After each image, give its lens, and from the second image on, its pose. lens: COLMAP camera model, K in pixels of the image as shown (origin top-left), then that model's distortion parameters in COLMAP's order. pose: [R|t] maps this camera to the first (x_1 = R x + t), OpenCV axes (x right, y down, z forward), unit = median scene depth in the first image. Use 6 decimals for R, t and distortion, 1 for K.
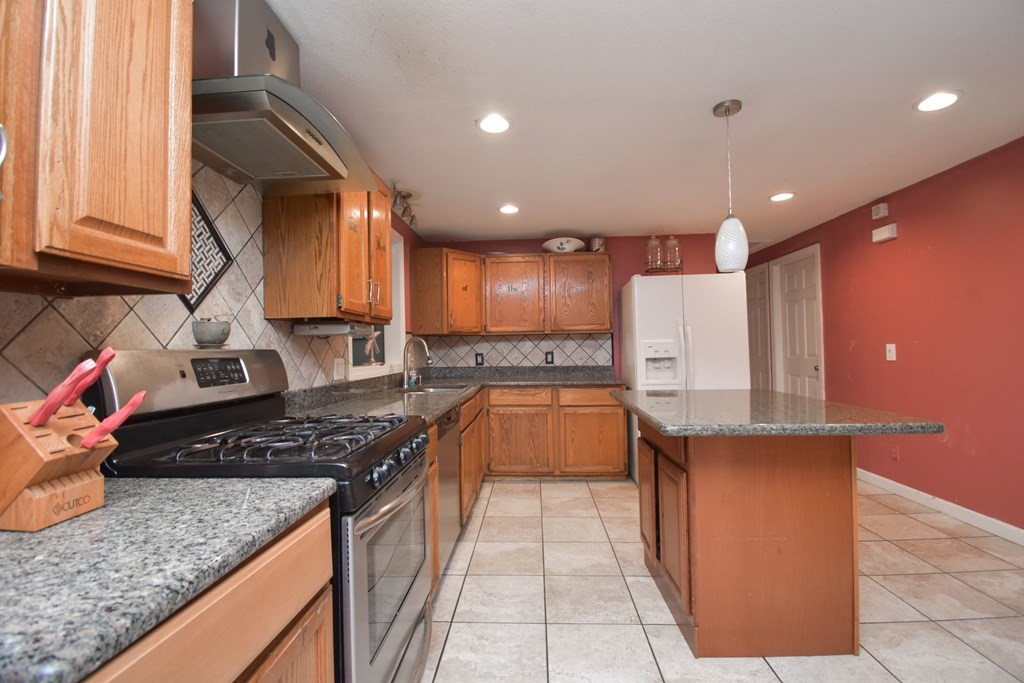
lens RADIAL K [[451.4, 0, 514.8], [0, 451.4, 340.8], [0, 0, 1]] dist [0.020011, -0.026375]
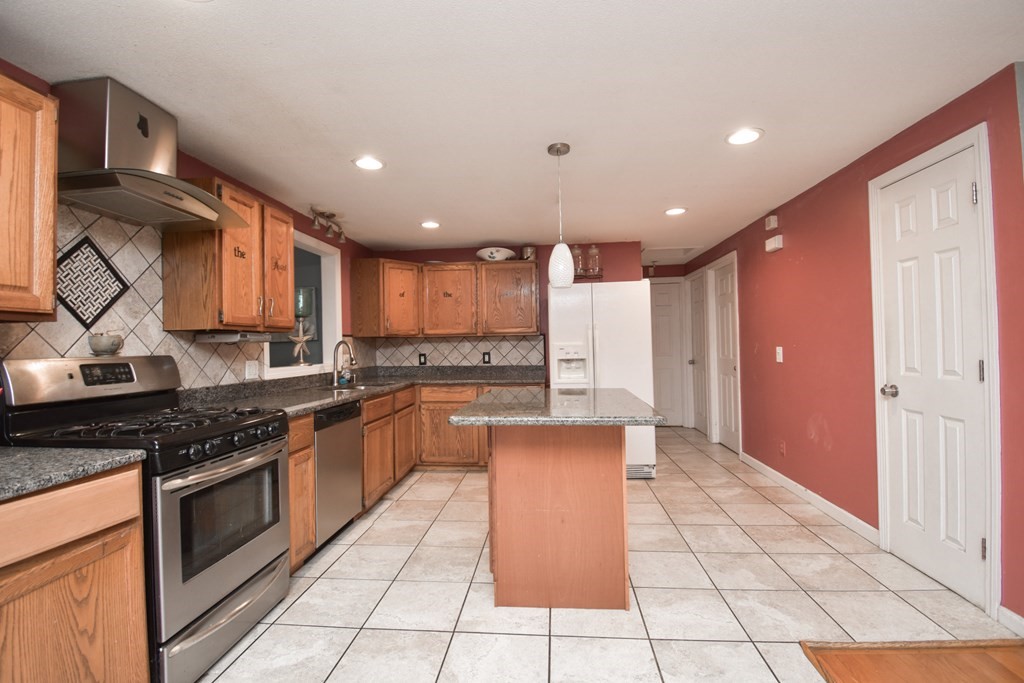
lens RADIAL K [[459.5, 0, 514.4], [0, 459.5, 340.9], [0, 0, 1]] dist [0.021931, -0.027954]
pose [[0.999156, 0.000800, -0.041057, 0.228564], [-0.000448, 0.999963, 0.008559, -0.015370], [0.041062, -0.008533, 0.999120, -0.113548]]
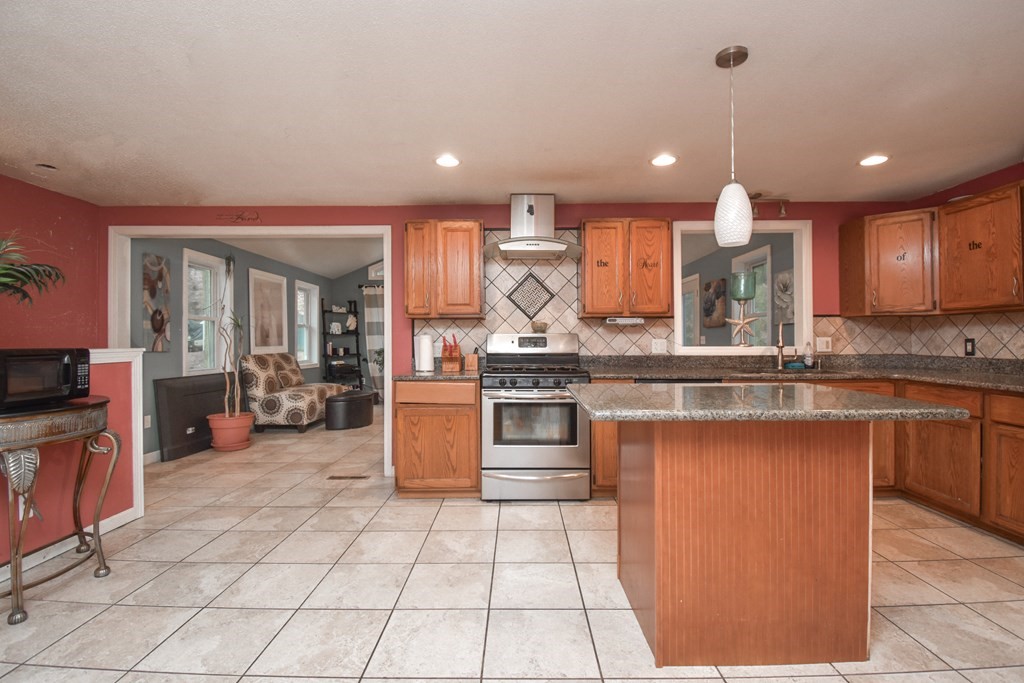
lens RADIAL K [[463.3, 0, 513.9], [0, 463.3, 341.0], [0, 0, 1]] dist [0.024107, -0.028408]
pose [[0.038147, 0.020616, -0.999059, 0.764948], [0.020489, 0.999561, 0.021409, 0.001064], [0.999062, -0.021286, 0.037708, 0.305169]]
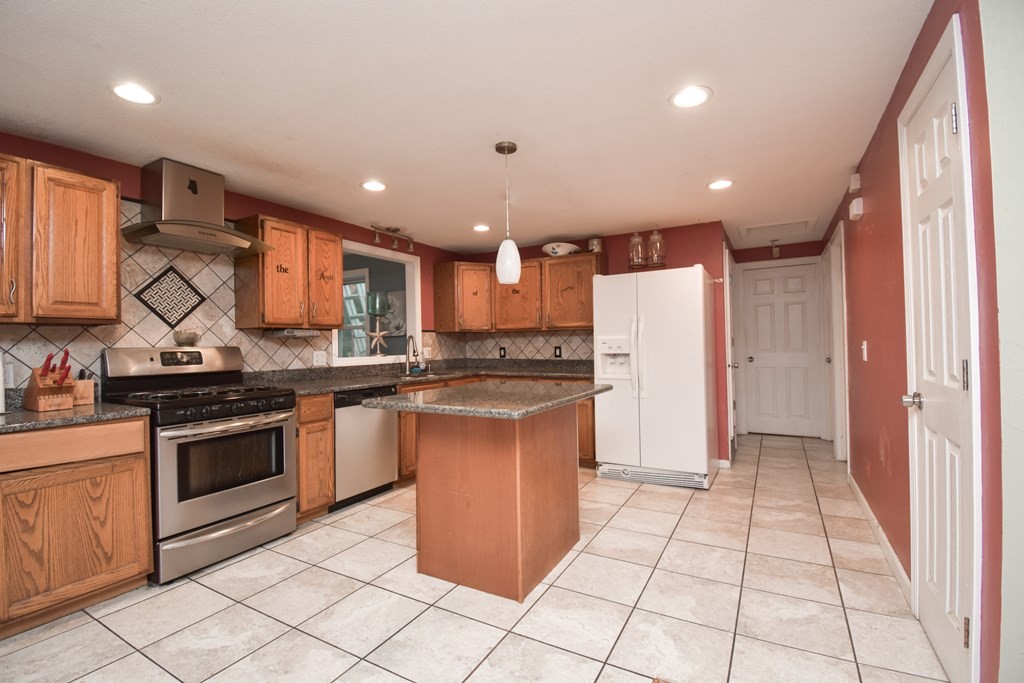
lens RADIAL K [[459.5, 0, 514.4], [0, 459.5, 340.9], [0, 0, 1]] dist [0.021931, -0.027954]
pose [[0.892643, 0.002137, -0.450760, 0.588806], [0.007192, 0.999794, 0.018981, -0.013522], [0.450708, -0.020185, 0.892443, -0.050040]]
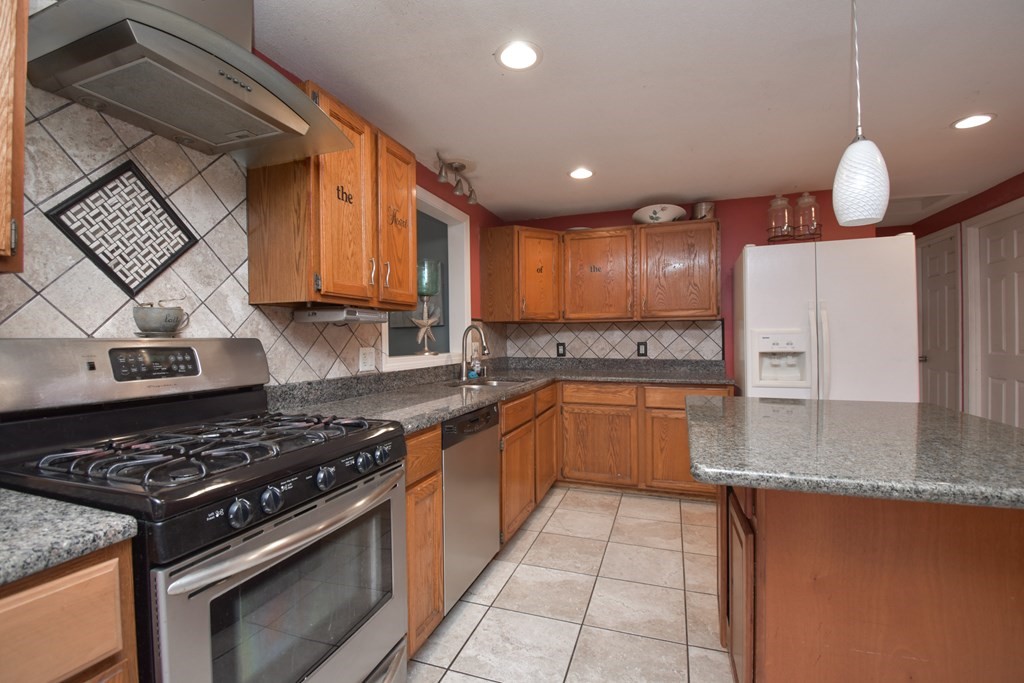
lens RADIAL K [[456.9, 0, 514.1], [0, 456.9, 341.1], [0, 0, 1]] dist [0.021624, -0.027634]
pose [[0.959254, 0.011492, -0.282310, 0.107428], [-0.003701, 0.999598, 0.028115, -0.001188], [0.282520, -0.025924, 0.958911, 0.128566]]
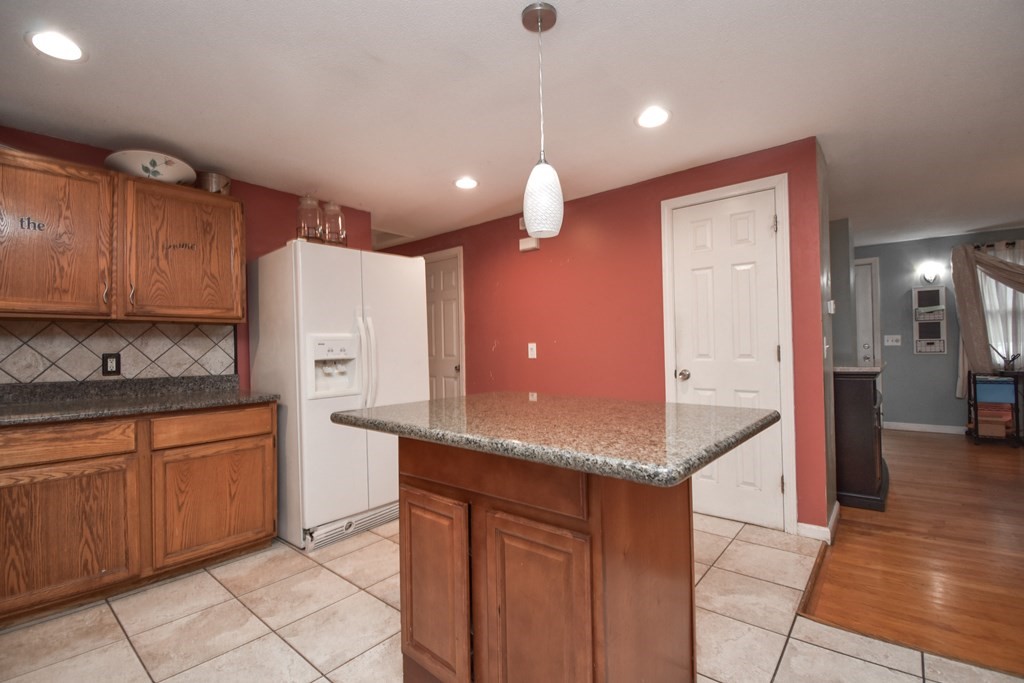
lens RADIAL K [[454.5, 0, 514.2], [0, 454.5, 340.2], [0, 0, 1]] dist [0.021050, -0.026626]
pose [[0.605727, 0.018779, 0.795451, -0.082345], [-0.006094, 0.999802, -0.018963, 0.019107], [-0.795650, 0.006638, 0.605721, 0.328633]]
